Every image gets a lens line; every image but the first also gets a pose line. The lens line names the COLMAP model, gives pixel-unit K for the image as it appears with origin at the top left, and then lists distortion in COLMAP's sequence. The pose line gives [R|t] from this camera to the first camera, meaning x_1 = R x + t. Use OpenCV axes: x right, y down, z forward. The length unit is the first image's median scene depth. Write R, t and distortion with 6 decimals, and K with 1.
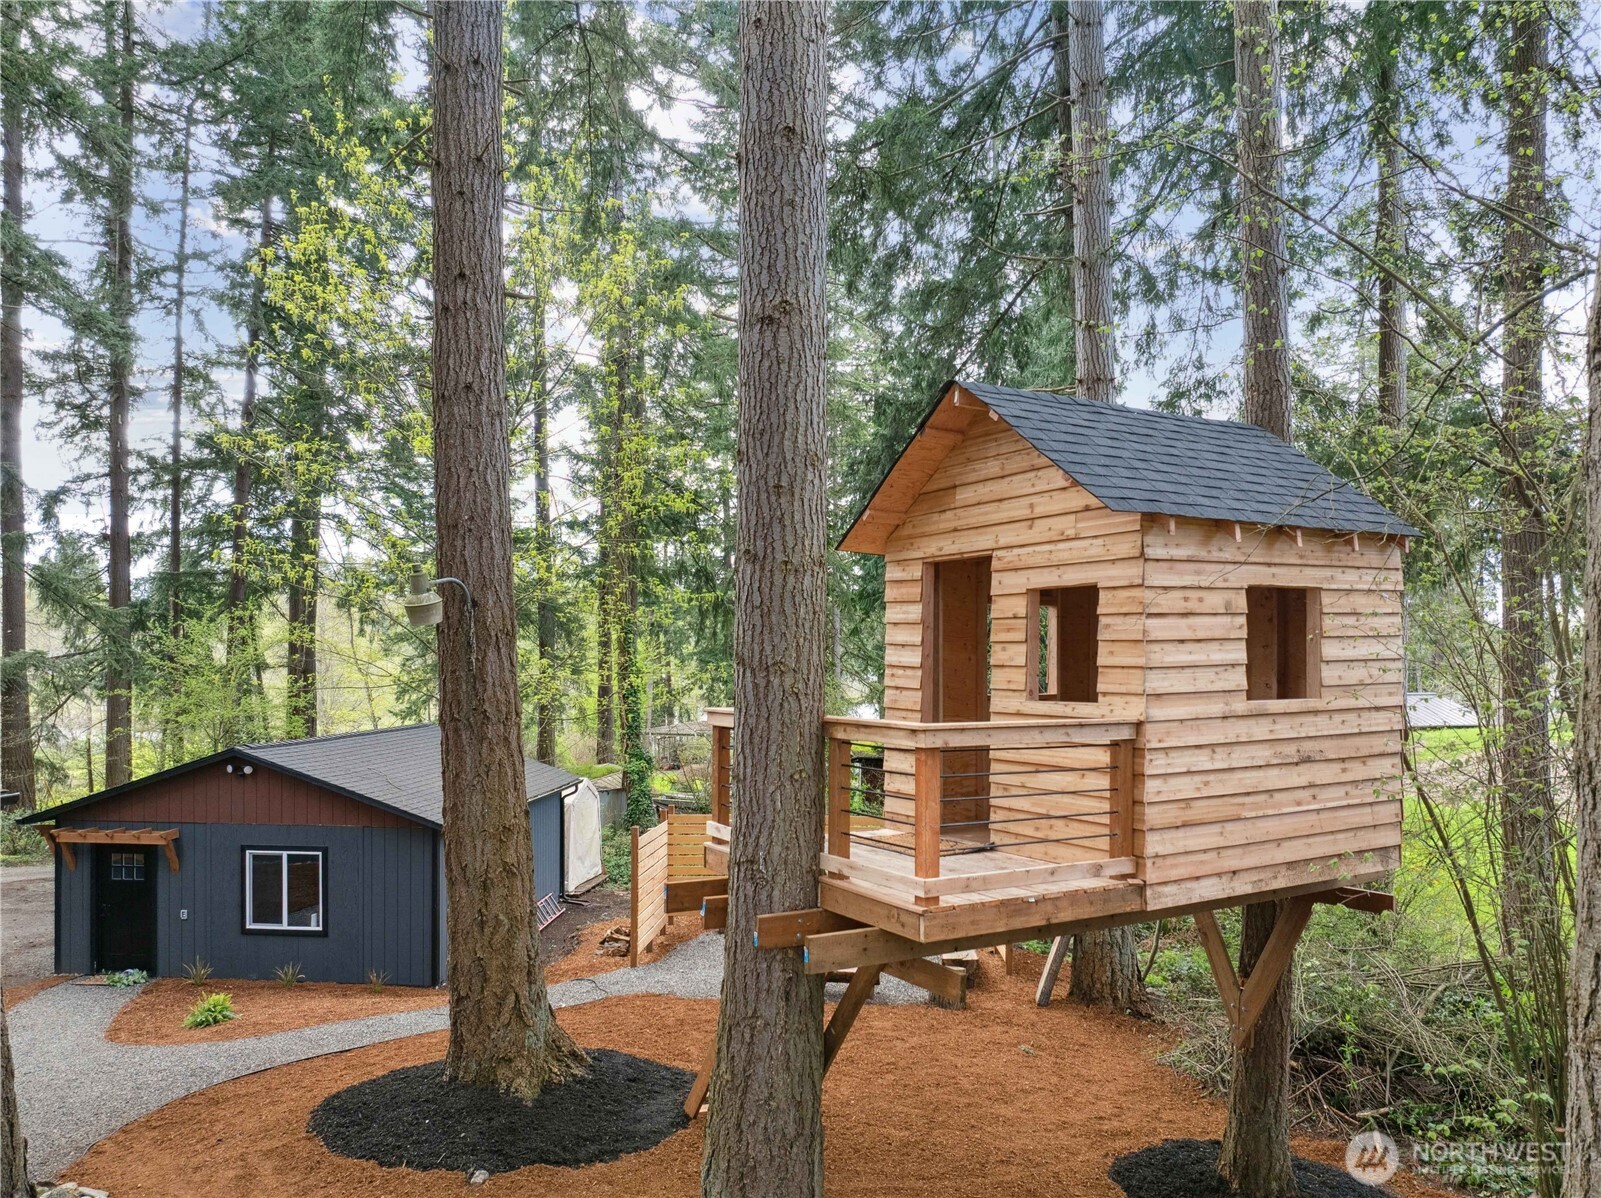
lens RADIAL K [[1128.1, 0, 806.2], [0, 1128.1, 663.8], [0, 0, 1]] dist [-0.048197, -0.000449]
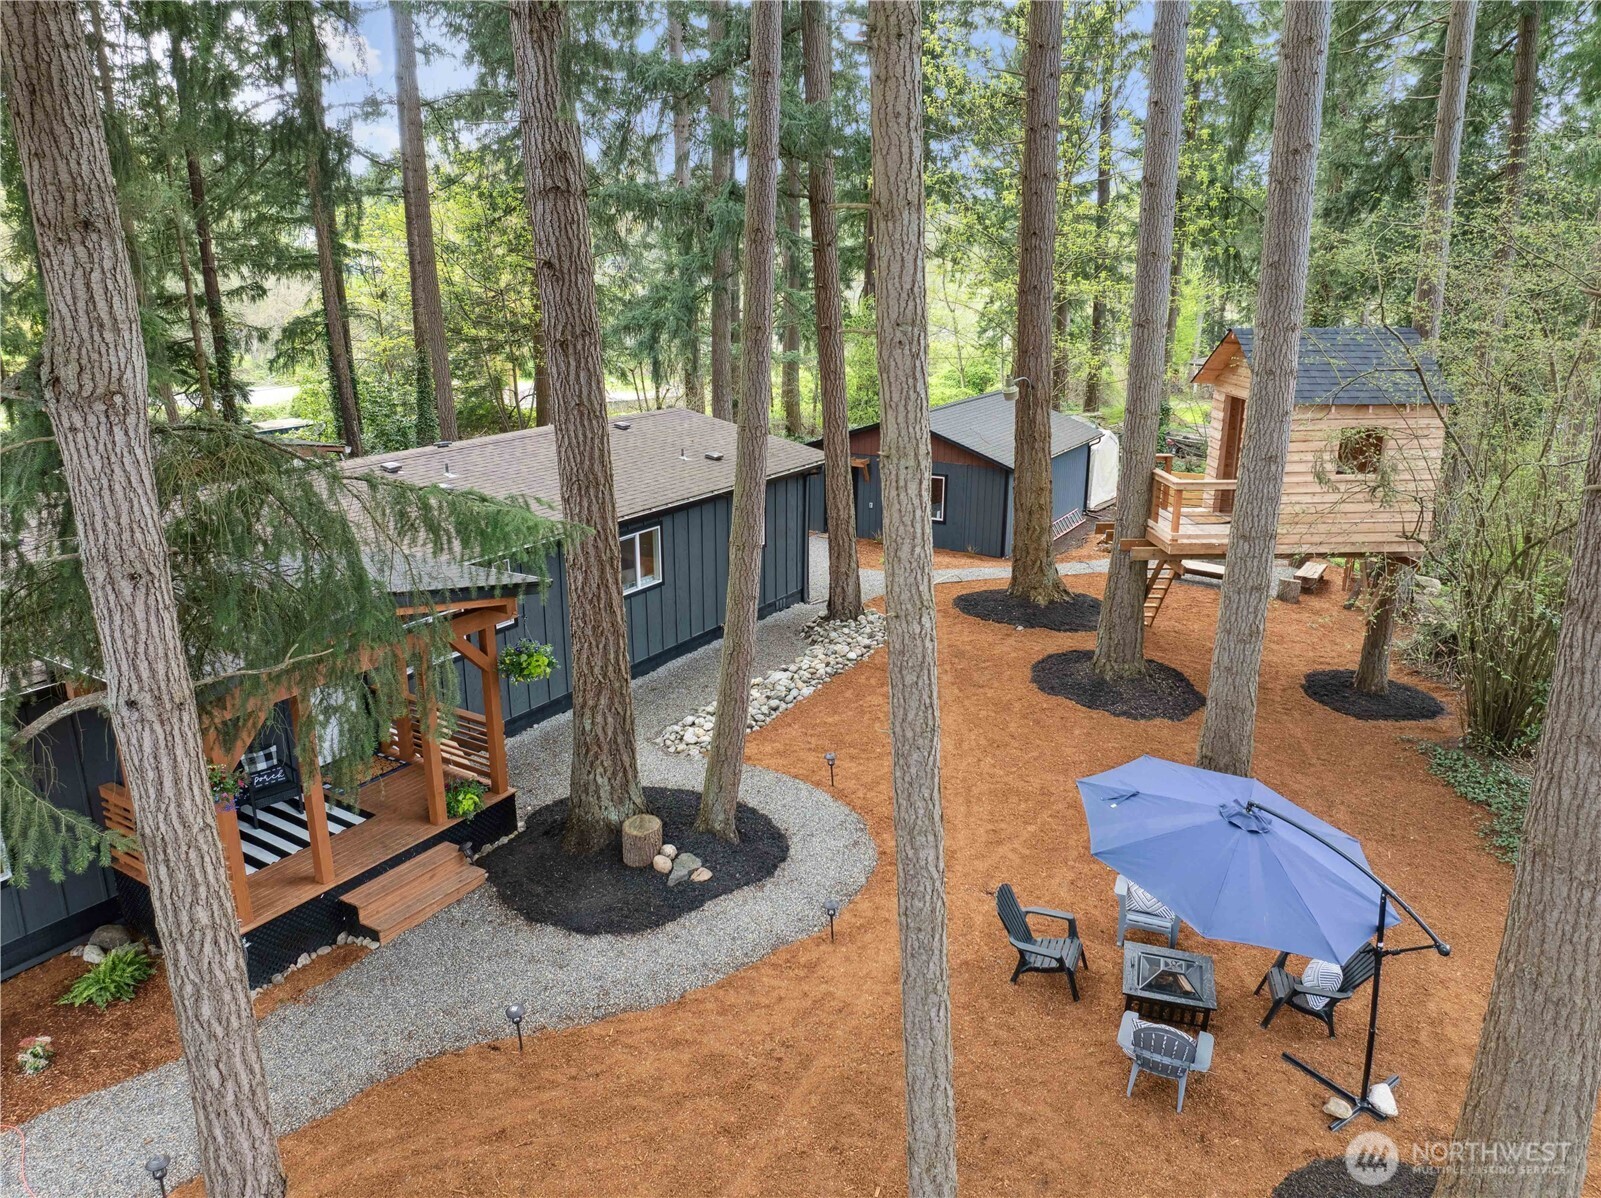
lens RADIAL K [[1138.9, 0, 800.5], [0, 1138.9, 599.0], [0, 0, 1]] dist [-0.004965, -0.000672]
pose [[0.881789, 0.133902, -0.452238, 0.354750], [0.004429, 0.956459, 0.291833, -0.297960], [0.471624, -0.259338, 0.842802, -1.160164]]
